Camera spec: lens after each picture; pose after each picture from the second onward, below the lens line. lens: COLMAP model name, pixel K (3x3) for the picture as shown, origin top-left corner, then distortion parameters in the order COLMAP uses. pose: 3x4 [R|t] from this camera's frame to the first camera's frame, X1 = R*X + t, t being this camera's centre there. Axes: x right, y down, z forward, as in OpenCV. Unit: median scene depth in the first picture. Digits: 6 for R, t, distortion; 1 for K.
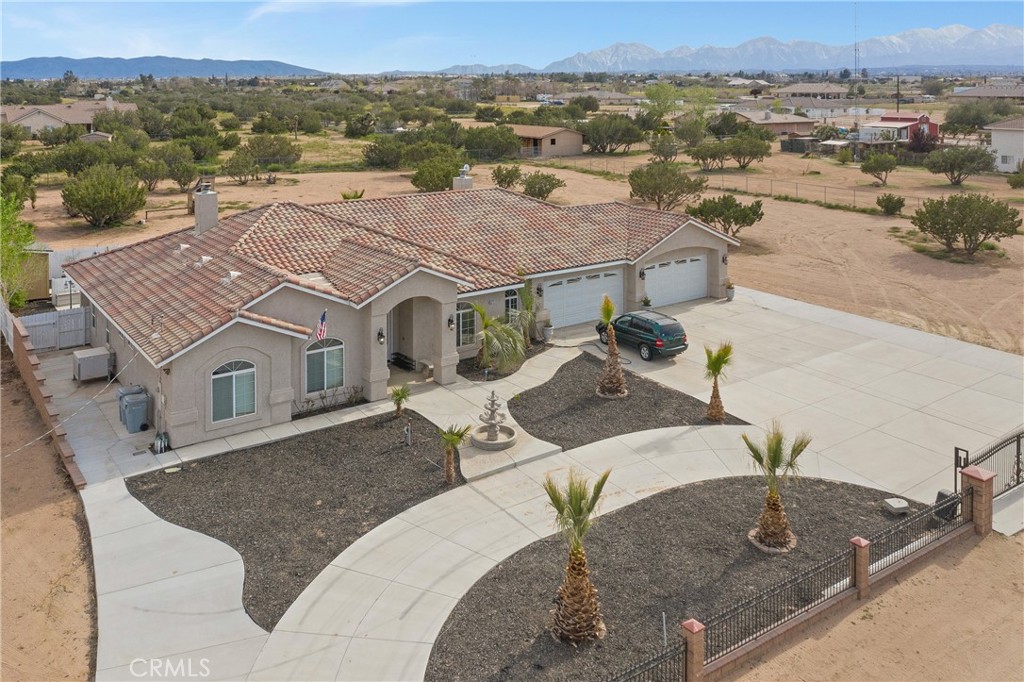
lens RADIAL K [[837.1, 0, 498.7], [0, 837.1, 104.7], [0, 0, 1]] dist [-0.011790, -0.000173]
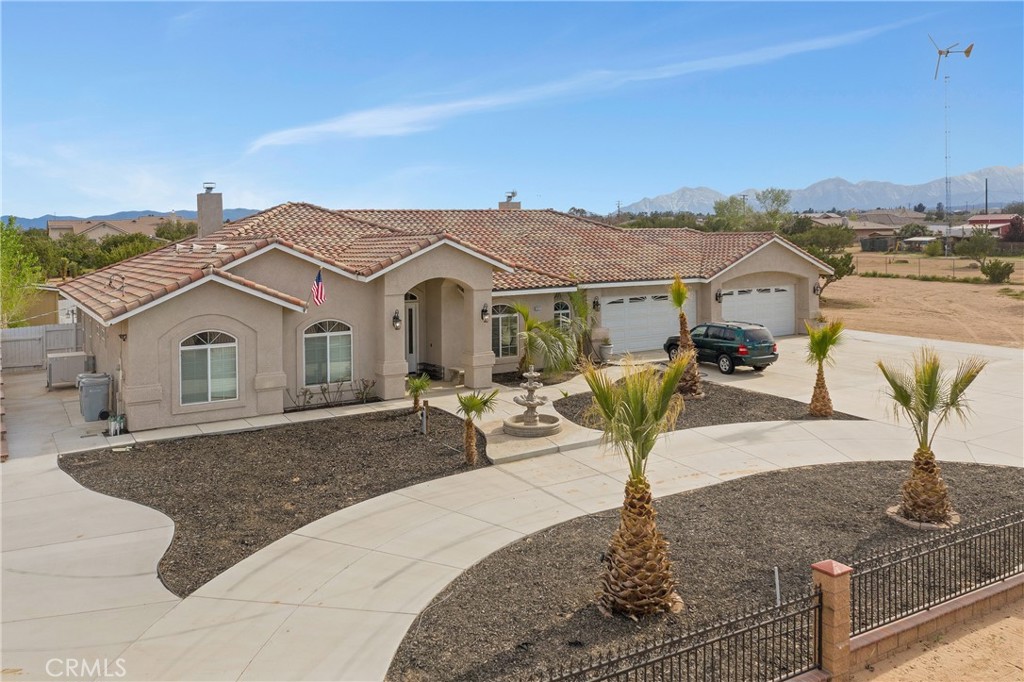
lens RADIAL K [[832.2, 0, 508.3], [0, 832.2, 250.8], [0, 0, 1]] dist [-0.013451, -0.005198]
pose [[0.997726, -0.005326, -0.067188, 0.025126], [0.006056, 0.999925, 0.010672, 0.231048], [0.067126, -0.011054, 0.997683, 0.231841]]
